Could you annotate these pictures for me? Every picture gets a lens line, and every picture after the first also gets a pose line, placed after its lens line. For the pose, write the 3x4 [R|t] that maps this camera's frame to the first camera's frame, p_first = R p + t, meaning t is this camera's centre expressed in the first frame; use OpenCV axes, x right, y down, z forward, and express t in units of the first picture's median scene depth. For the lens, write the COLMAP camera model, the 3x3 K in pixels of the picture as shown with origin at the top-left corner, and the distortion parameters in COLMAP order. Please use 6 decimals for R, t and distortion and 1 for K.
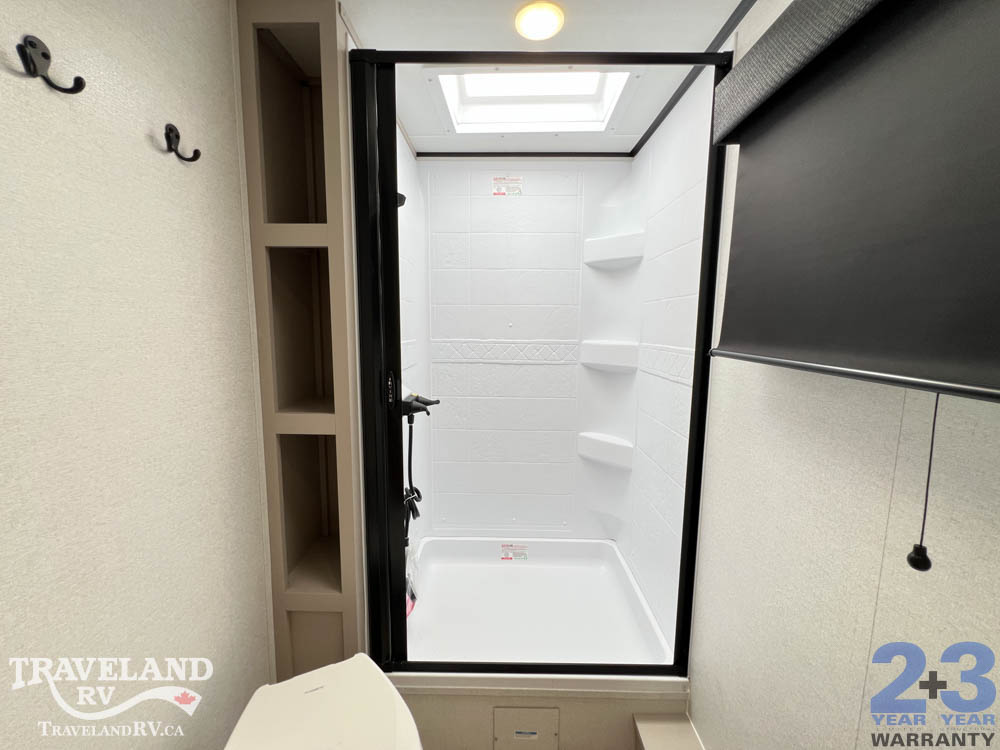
lens RADIAL K [[399.6, 0, 498.4], [0, 399.6, 373.9], [0, 0, 1]] dist [-0.001928, 0.000863]
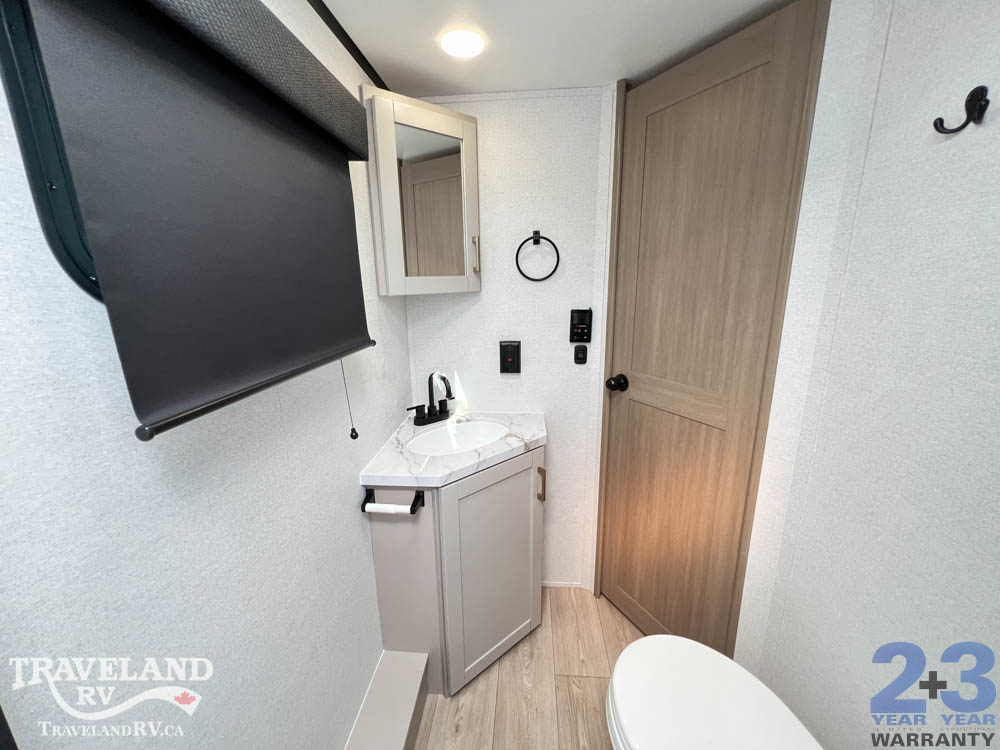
lens RADIAL K [[399.6, 0, 498.4], [0, 399.6, 373.9], [0, 0, 1]] dist [-0.001928, 0.000863]
pose [[-0.997999, -0.005510, 0.062985, 0.105976], [0.017143, 0.935291, 0.353465, -0.415024], [-0.060857, 0.353837, -0.933325, 2.012207]]
